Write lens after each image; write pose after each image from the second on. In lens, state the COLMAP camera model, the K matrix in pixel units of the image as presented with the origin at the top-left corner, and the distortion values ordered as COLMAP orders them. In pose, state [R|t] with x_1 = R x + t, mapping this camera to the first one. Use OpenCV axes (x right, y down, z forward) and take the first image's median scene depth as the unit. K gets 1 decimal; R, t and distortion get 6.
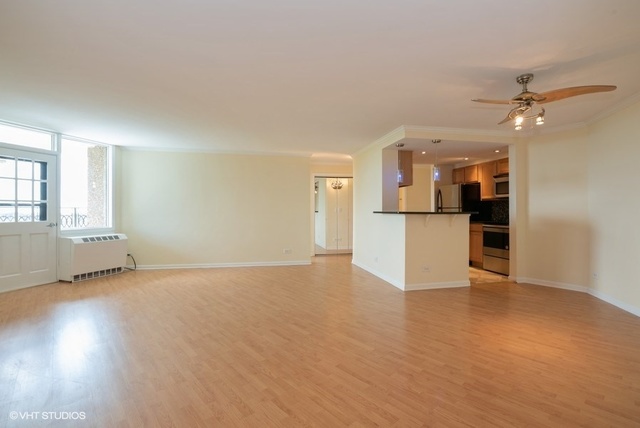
lens RADIAL K [[307.4, 0, 320.0], [0, 307.4, 208.5], [0, 0, 1]] dist [-0.008321, -0.000253]
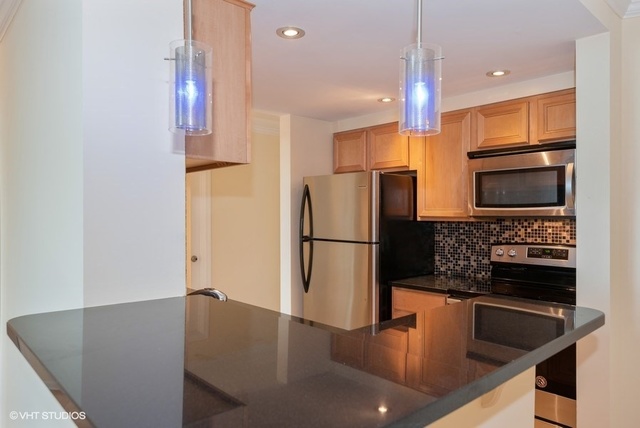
lens RADIAL K [[442.1, 0, 318.0], [0, 442.1, 212.7], [0, 0, 1]] dist [-0.008171, -0.000777]
pose [[0.869206, -0.007232, 0.494398, 0.176474], [-0.000919, 0.999868, 0.016241, -0.047040], [-0.494450, -0.014571, 0.869084, 0.650436]]
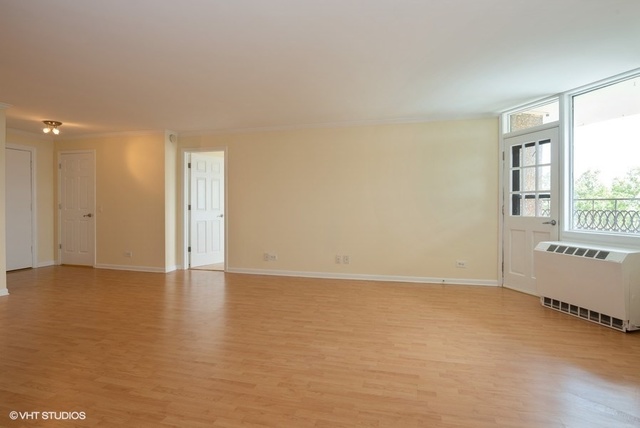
lens RADIAL K [[362.2, 0, 319.2], [0, 362.2, 208.4], [0, 0, 1]] dist [0.004392, 0.001626]
pose [[-0.836936, 0.006423, -0.547262, 0.060205], [0.004790, 0.999979, 0.004410, 0.010090], [0.547279, 0.001070, -0.836949, 1.159137]]
